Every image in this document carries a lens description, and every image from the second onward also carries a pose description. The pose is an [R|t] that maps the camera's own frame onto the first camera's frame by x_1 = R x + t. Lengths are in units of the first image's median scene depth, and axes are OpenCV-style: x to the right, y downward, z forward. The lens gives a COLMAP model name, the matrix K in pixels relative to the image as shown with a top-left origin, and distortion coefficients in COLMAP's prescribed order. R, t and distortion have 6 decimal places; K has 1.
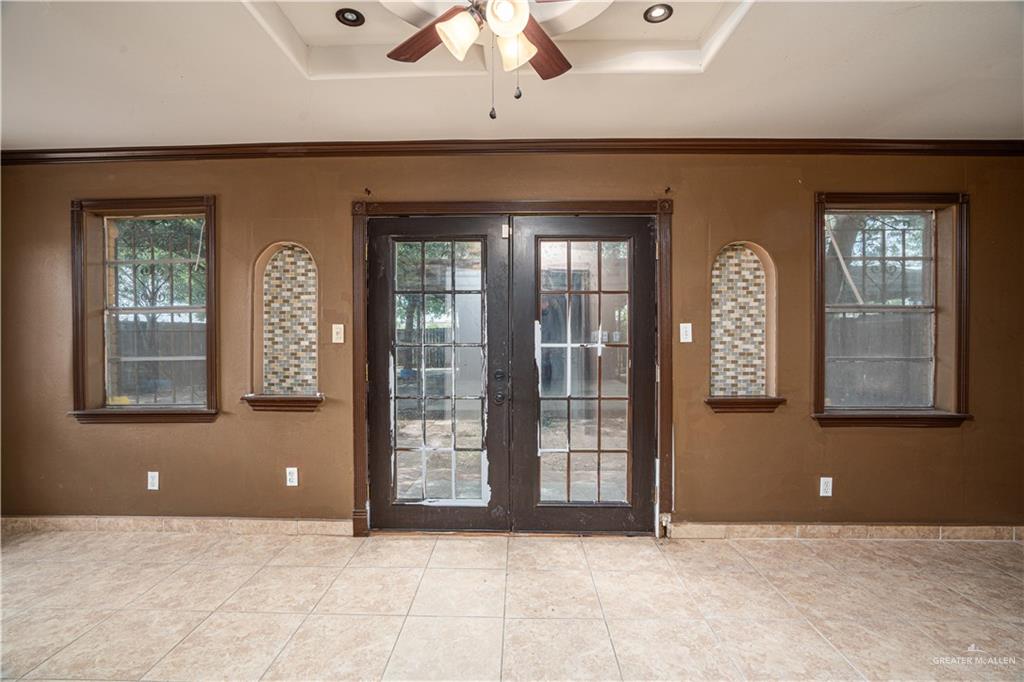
lens RADIAL K [[487.2, 0, 509.2], [0, 487.2, 338.4], [0, 0, 1]] dist [-0.042153, 0.018731]
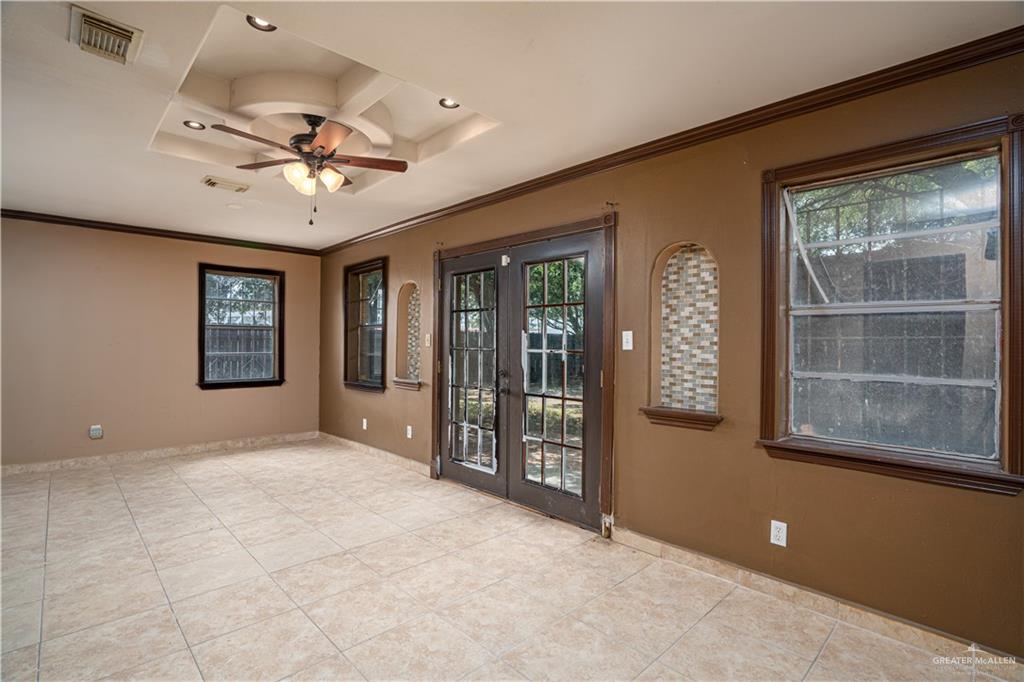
lens RADIAL K [[487.2, 0, 509.2], [0, 487.2, 338.4], [0, 0, 1]] dist [-0.042153, 0.018731]
pose [[0.710061, 0.000084, -0.704140, 0.889995], [-0.015279, 0.999766, -0.015287, 0.003305], [0.703975, 0.021613, 0.709896, 0.104979]]
